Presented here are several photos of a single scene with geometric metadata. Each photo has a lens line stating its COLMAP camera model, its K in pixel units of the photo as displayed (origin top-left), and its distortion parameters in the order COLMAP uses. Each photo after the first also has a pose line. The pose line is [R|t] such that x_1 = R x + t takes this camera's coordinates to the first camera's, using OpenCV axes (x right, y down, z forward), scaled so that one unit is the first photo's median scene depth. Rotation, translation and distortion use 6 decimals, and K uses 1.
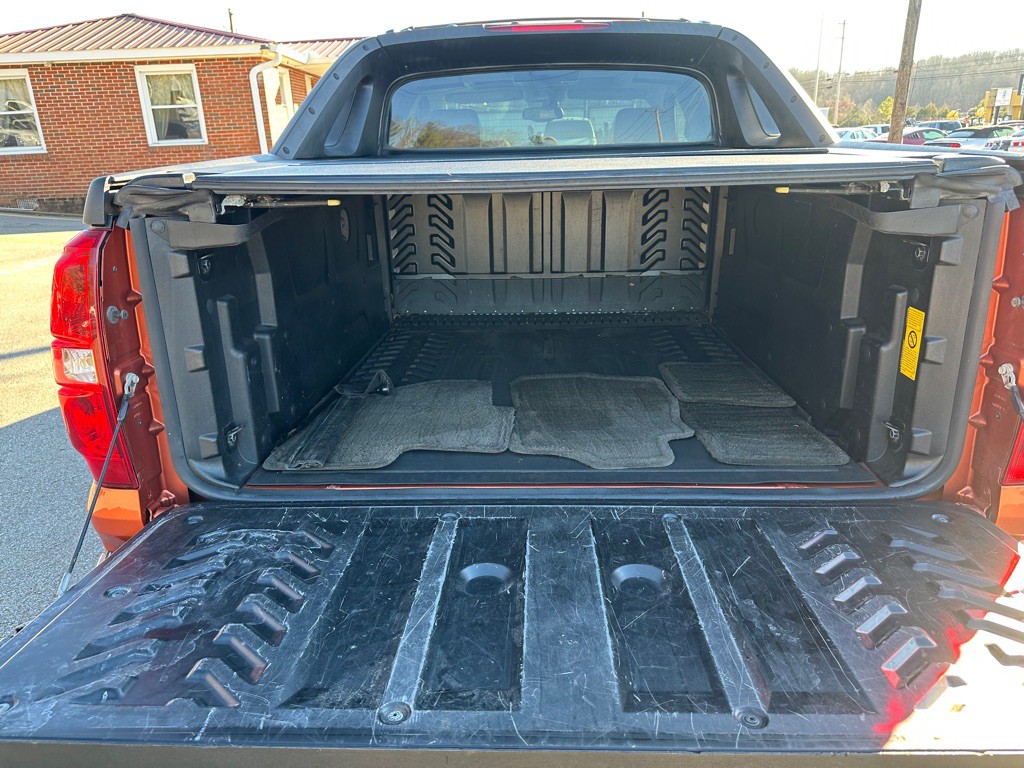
lens RADIAL K [[744.3, 0, 511.2], [0, 744.3, 389.3], [0, 0, 1]] dist [0.019037, -0.025734]
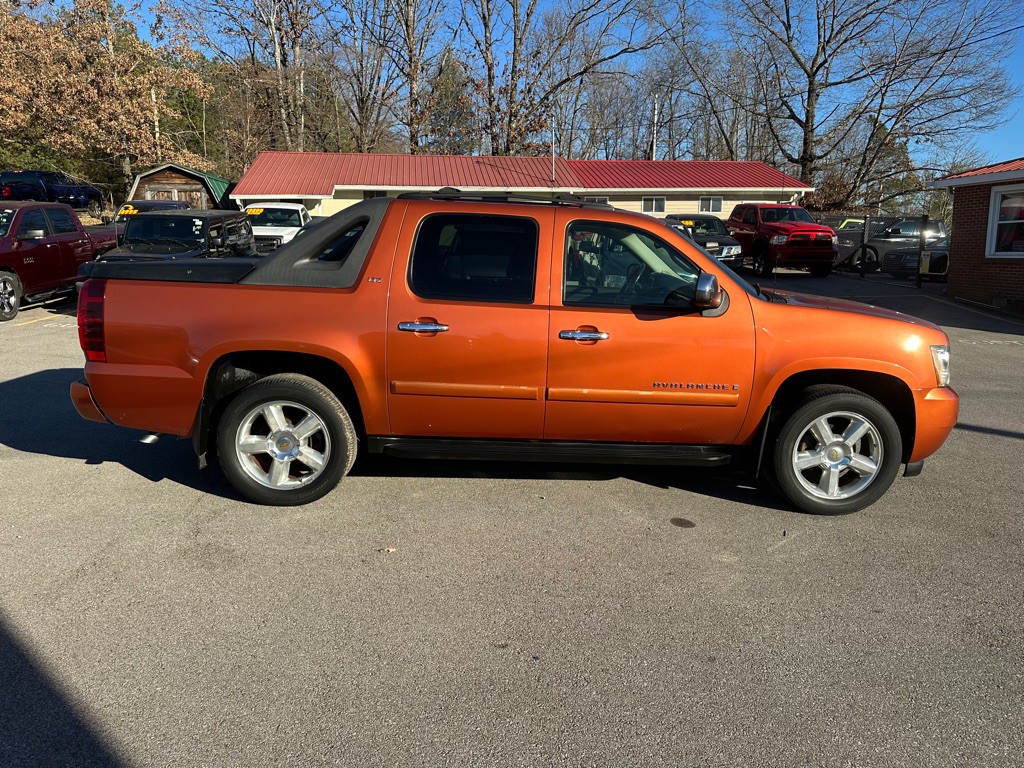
lens RADIAL K [[744.3, 0, 513.4], [0, 744.3, 380.2], [0, 0, 1]] dist [0.019037, -0.025734]
pose [[0.041888, 0.205610, -0.977737, 0.510463], [-0.329777, 0.926598, 0.180728, -0.148382], [0.943129, 0.314865, 0.106619, 0.358061]]
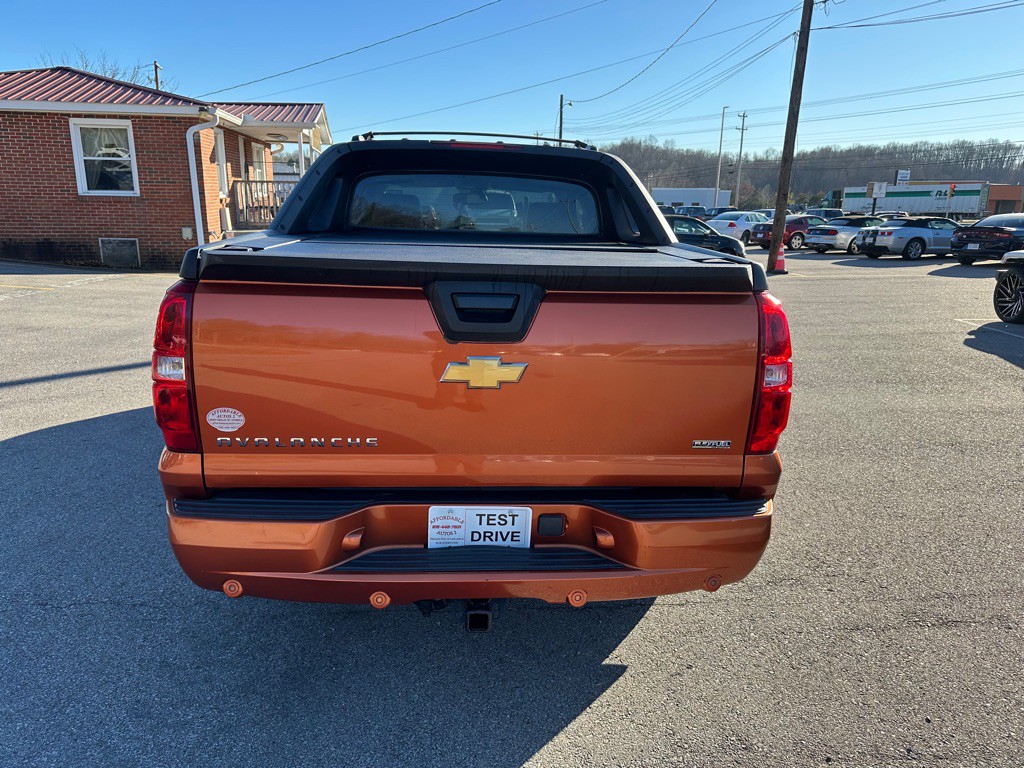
lens RADIAL K [[744.3, 0, 521.0], [0, 744.3, 386.9], [0, 0, 1]] dist [0.019037, -0.025734]
pose [[0.992265, 0.024313, 0.121734, -0.005130], [-0.014063, 0.996336, -0.084365, 0.012212], [-0.123339, 0.082001, 0.988971, -0.058781]]
